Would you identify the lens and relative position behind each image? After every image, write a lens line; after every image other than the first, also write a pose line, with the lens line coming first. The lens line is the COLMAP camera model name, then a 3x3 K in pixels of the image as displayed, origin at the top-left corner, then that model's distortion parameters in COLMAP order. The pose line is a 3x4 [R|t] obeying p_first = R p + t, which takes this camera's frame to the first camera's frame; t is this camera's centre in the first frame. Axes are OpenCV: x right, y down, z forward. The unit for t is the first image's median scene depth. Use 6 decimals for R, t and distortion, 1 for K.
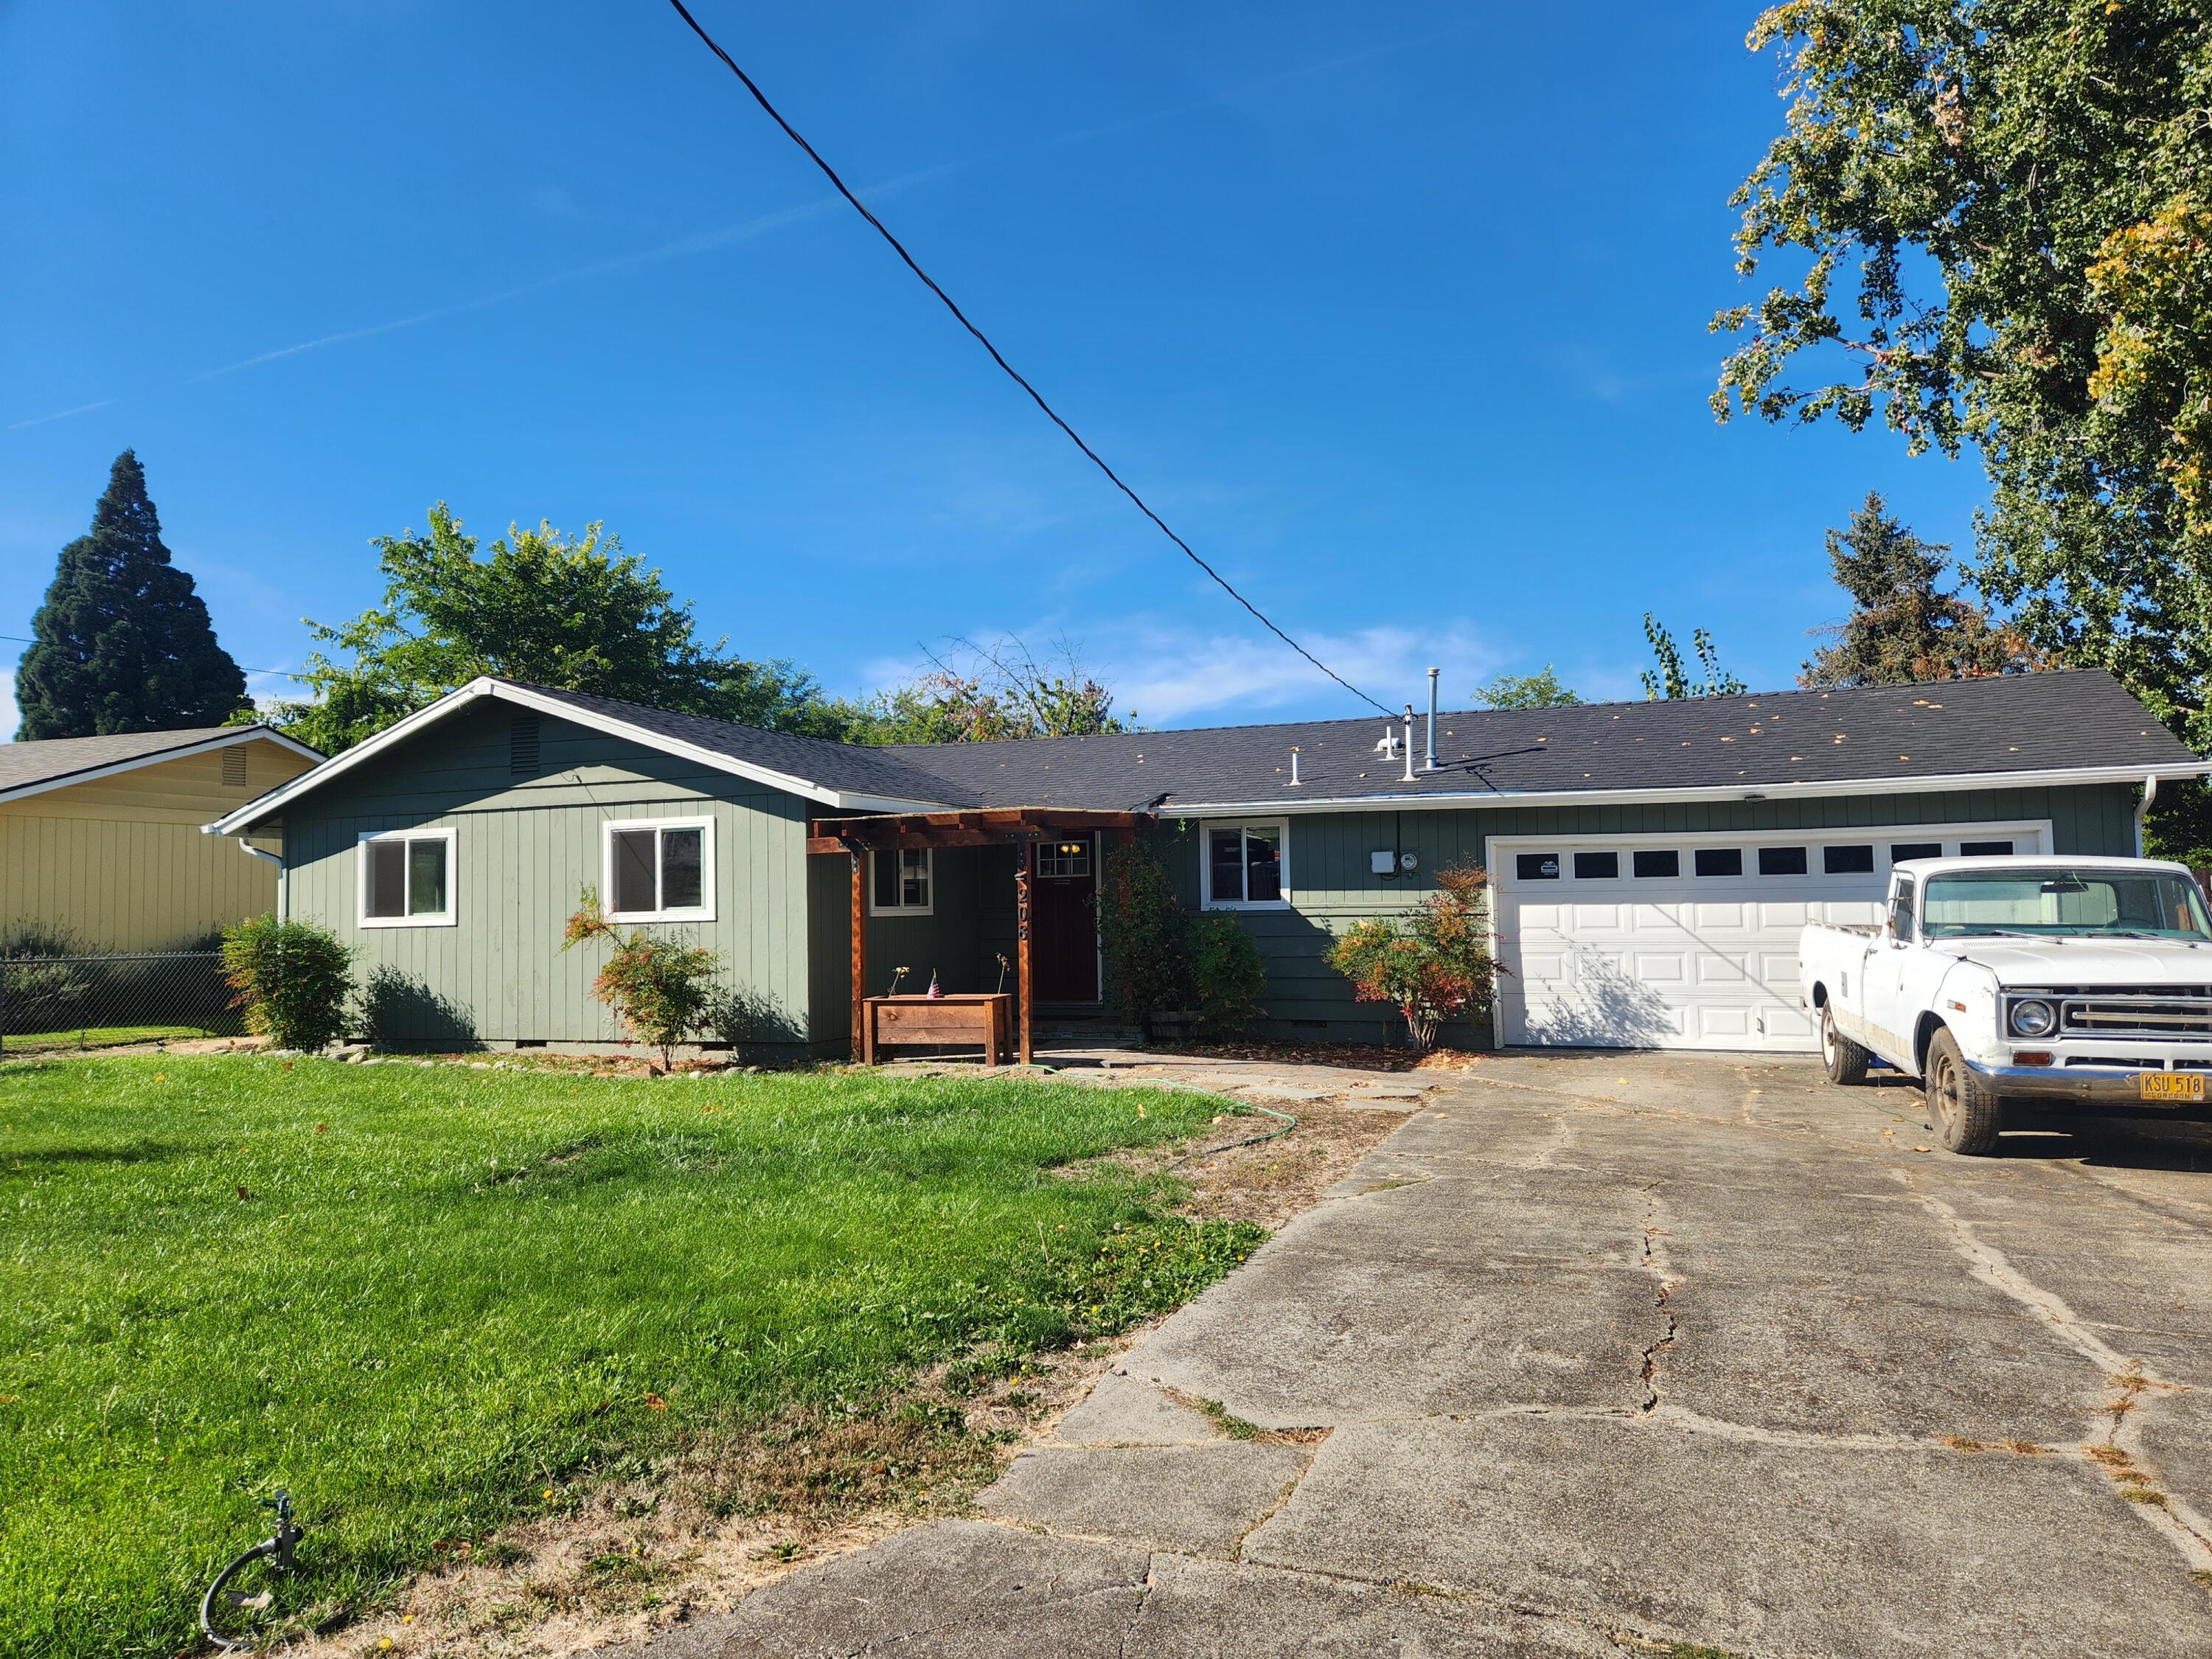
lens RADIAL K [[1479.6, 0, 1105.1], [0, 1479.6, 837.0], [0, 0, 1]] dist [0.048432, -0.000621]
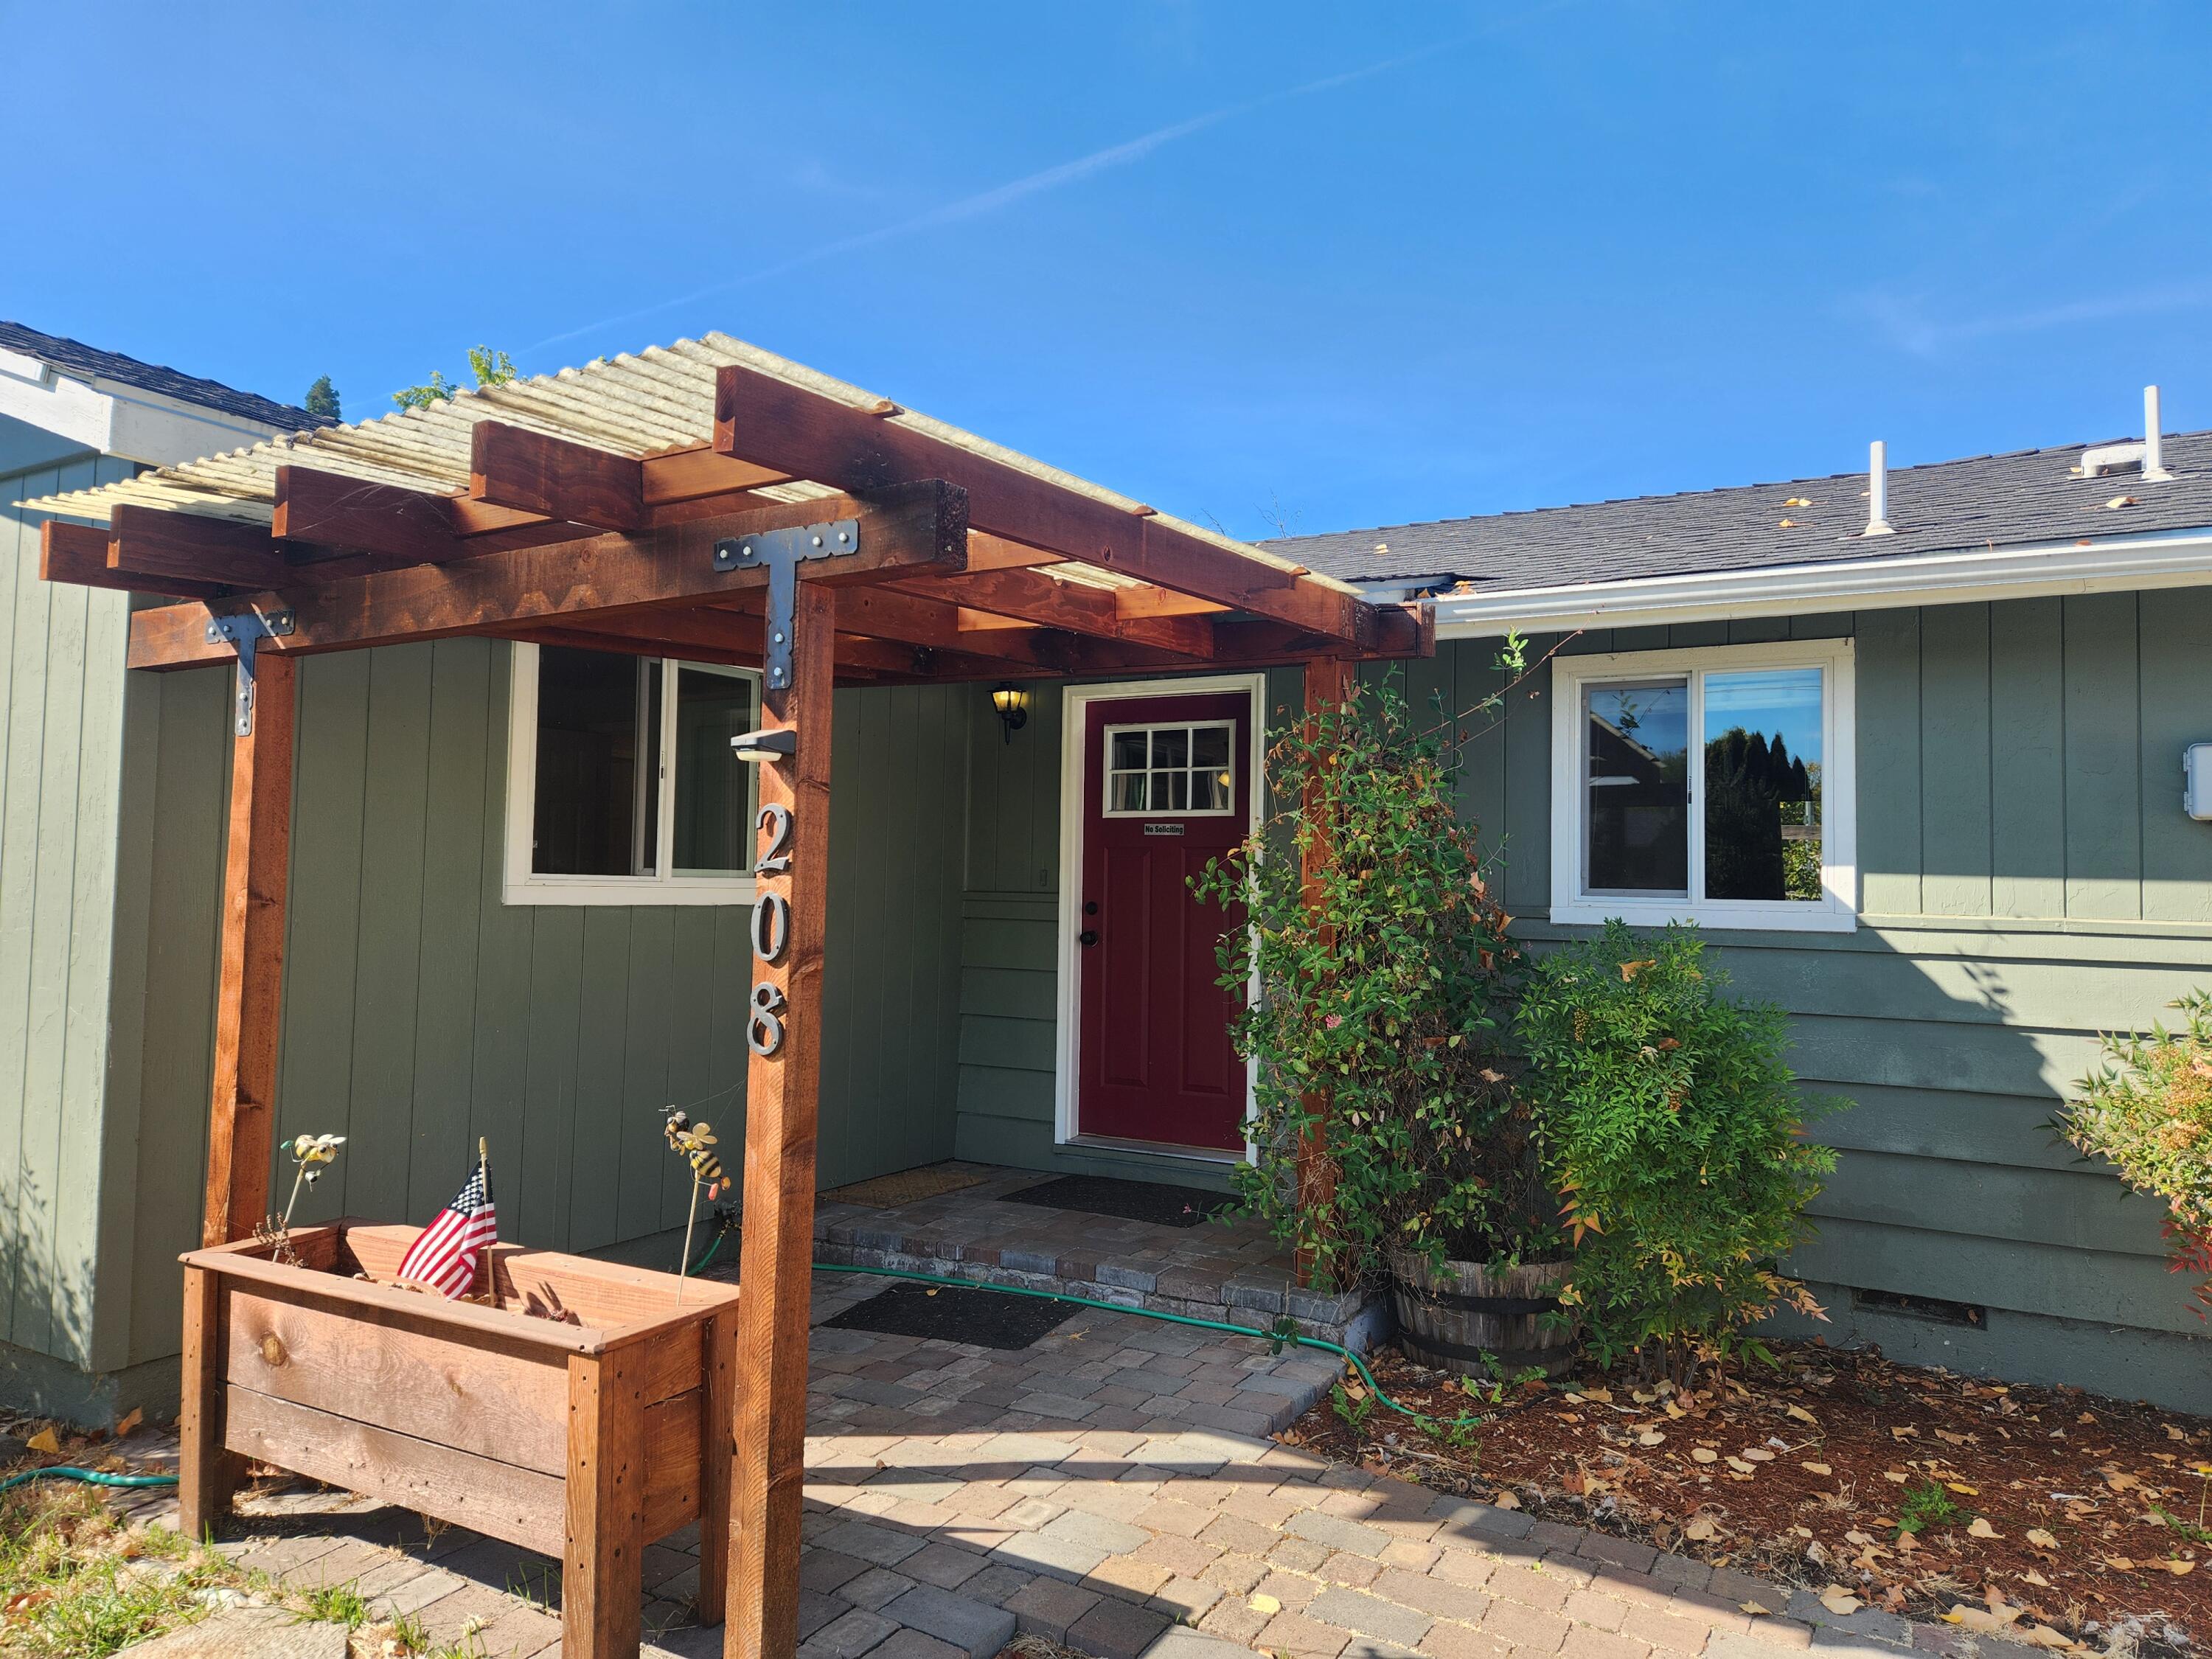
lens RADIAL K [[1479.6, 0, 1117.4], [0, 1479.6, 821.7], [0, 0, 1]] dist [0.048432, -0.000621]
pose [[0.988246, 0.030760, -0.149743, 0.017963], [-0.030324, 0.999527, 0.005198, 0.029590], [0.149832, -0.000596, 0.988711, 0.683912]]
